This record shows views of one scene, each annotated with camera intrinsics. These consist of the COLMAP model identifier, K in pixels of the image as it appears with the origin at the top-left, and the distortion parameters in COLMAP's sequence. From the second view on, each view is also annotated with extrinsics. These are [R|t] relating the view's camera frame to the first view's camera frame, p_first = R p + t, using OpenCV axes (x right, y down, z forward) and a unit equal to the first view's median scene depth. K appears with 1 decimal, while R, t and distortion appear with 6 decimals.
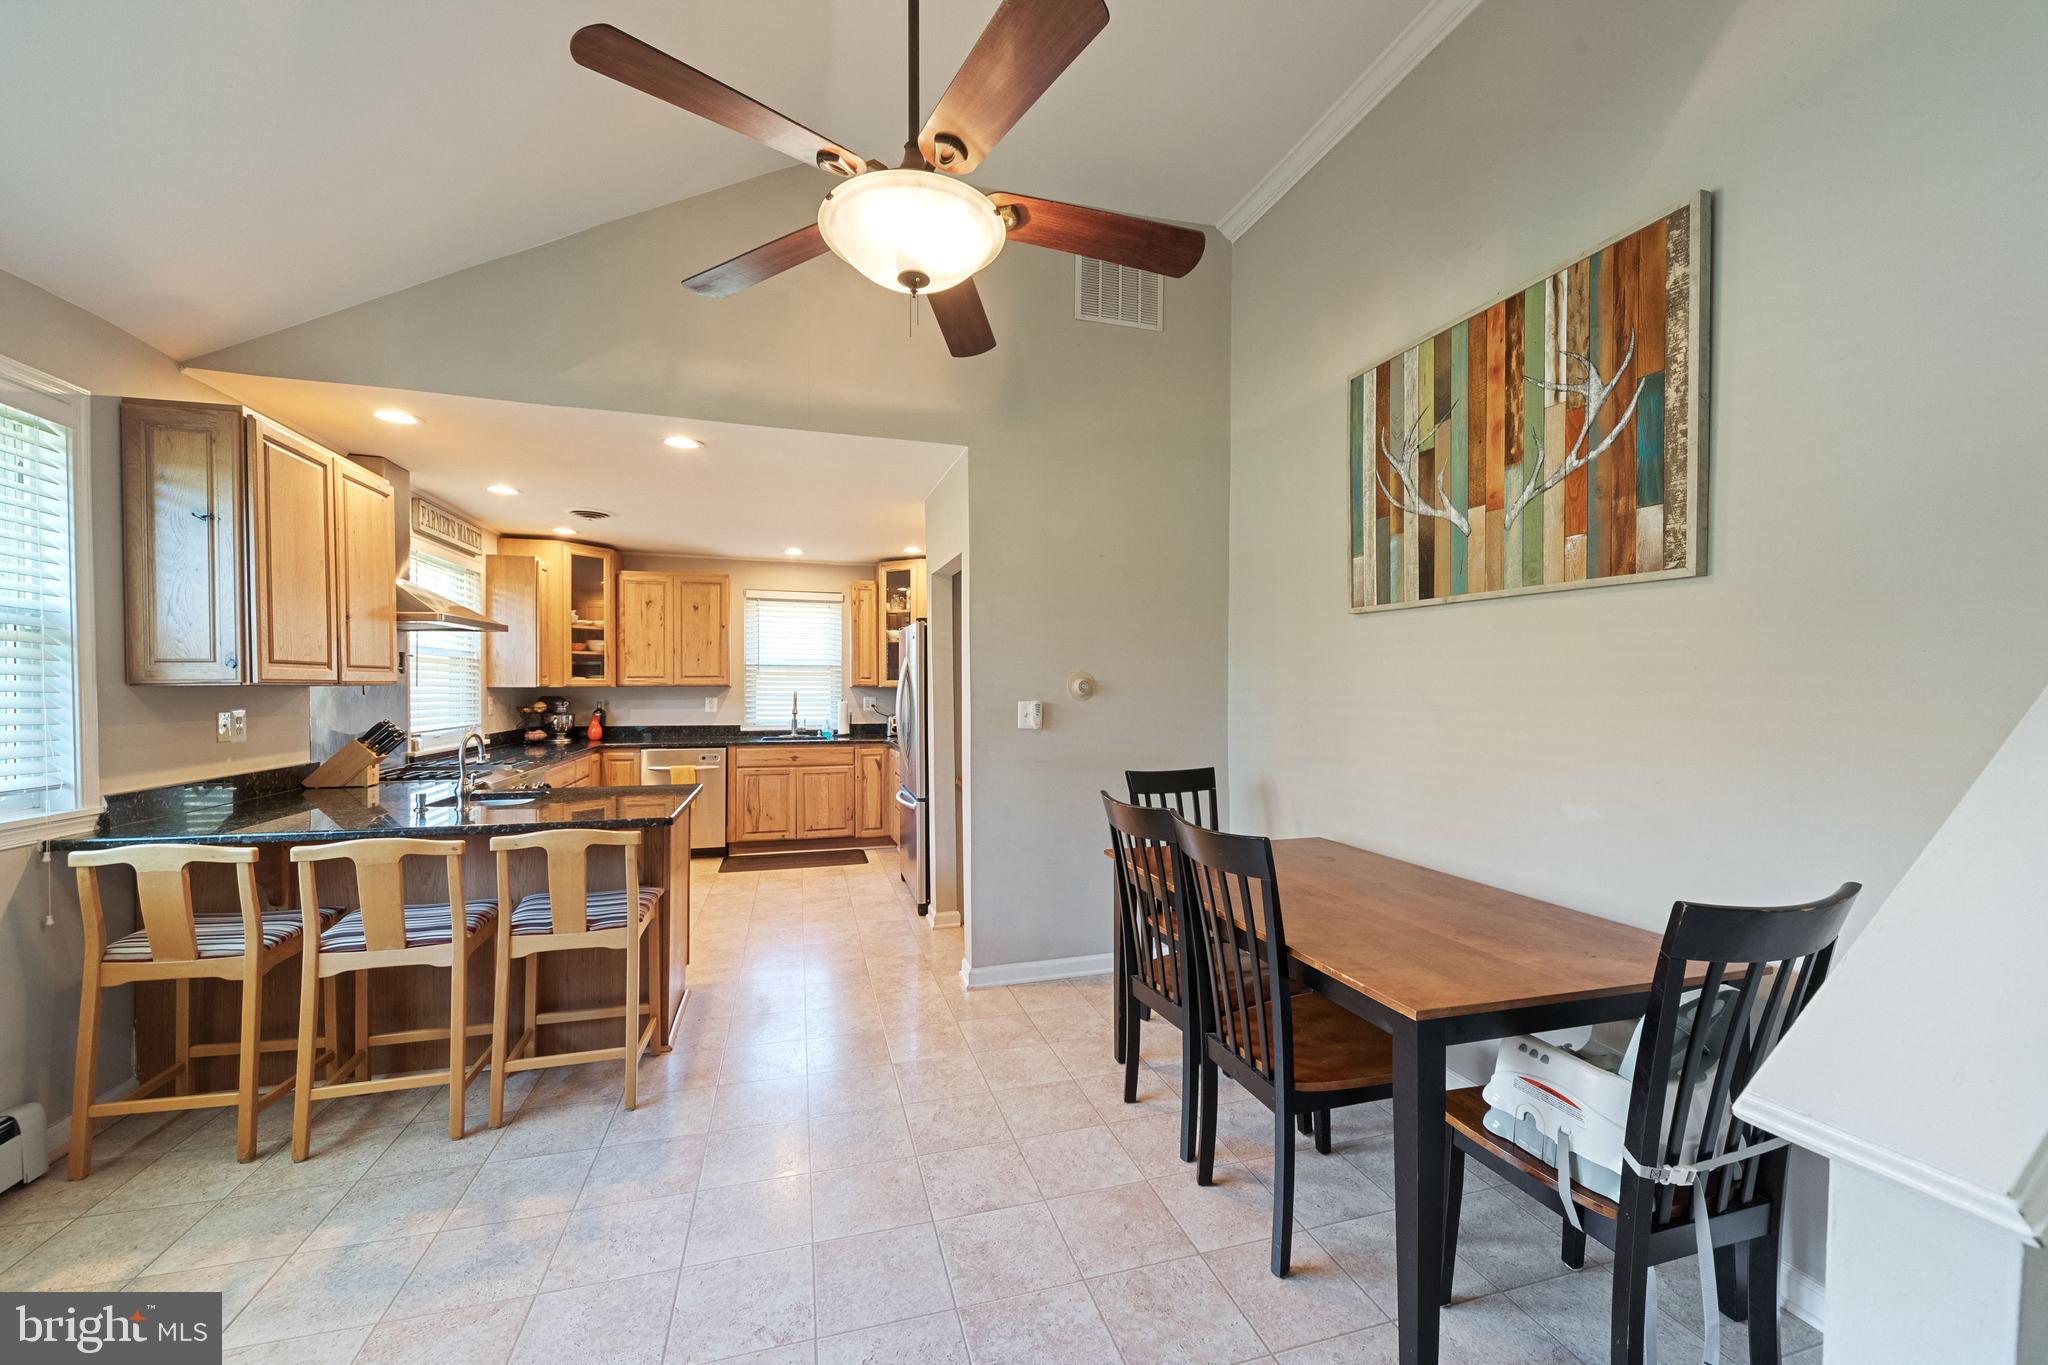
lens RADIAL K [[787.8, 0, 1030.2], [0, 787.8, 691.4], [0, 0, 1]] dist [0.001187, -0.000586]
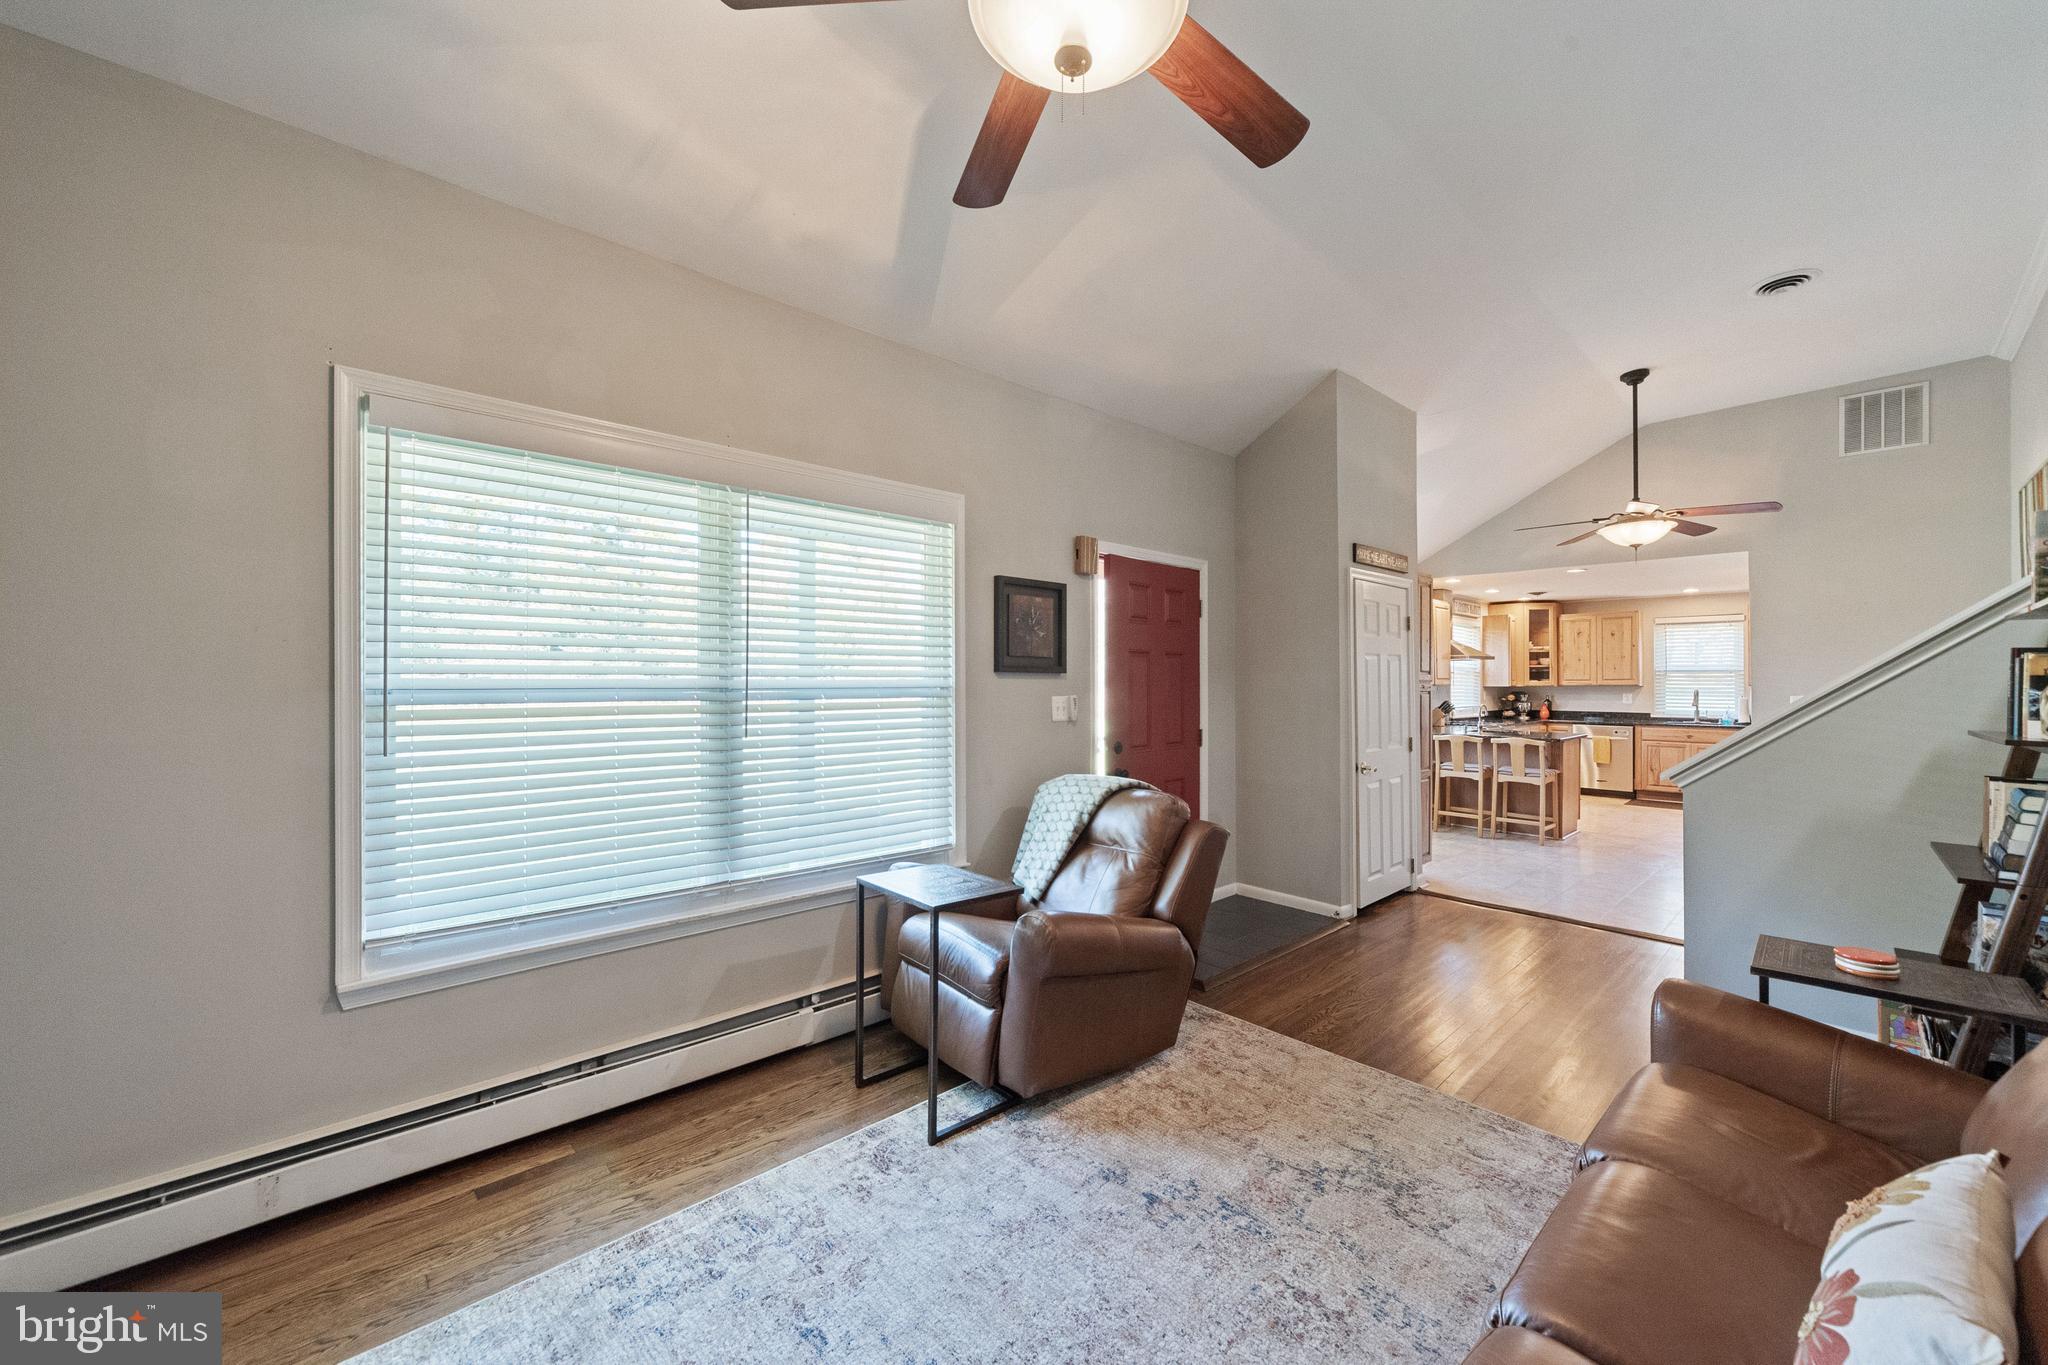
lens RADIAL K [[787.8, 0, 1026.1], [0, 787.8, 682.2], [0, 0, 1]] dist [0.001187, -0.000586]
pose [[0.441207, -0.005071, -0.897391, 0.756059], [-0.002310, 0.999974, -0.006786, -0.000820], [0.897403, 0.005067, 0.441183, -1.179808]]
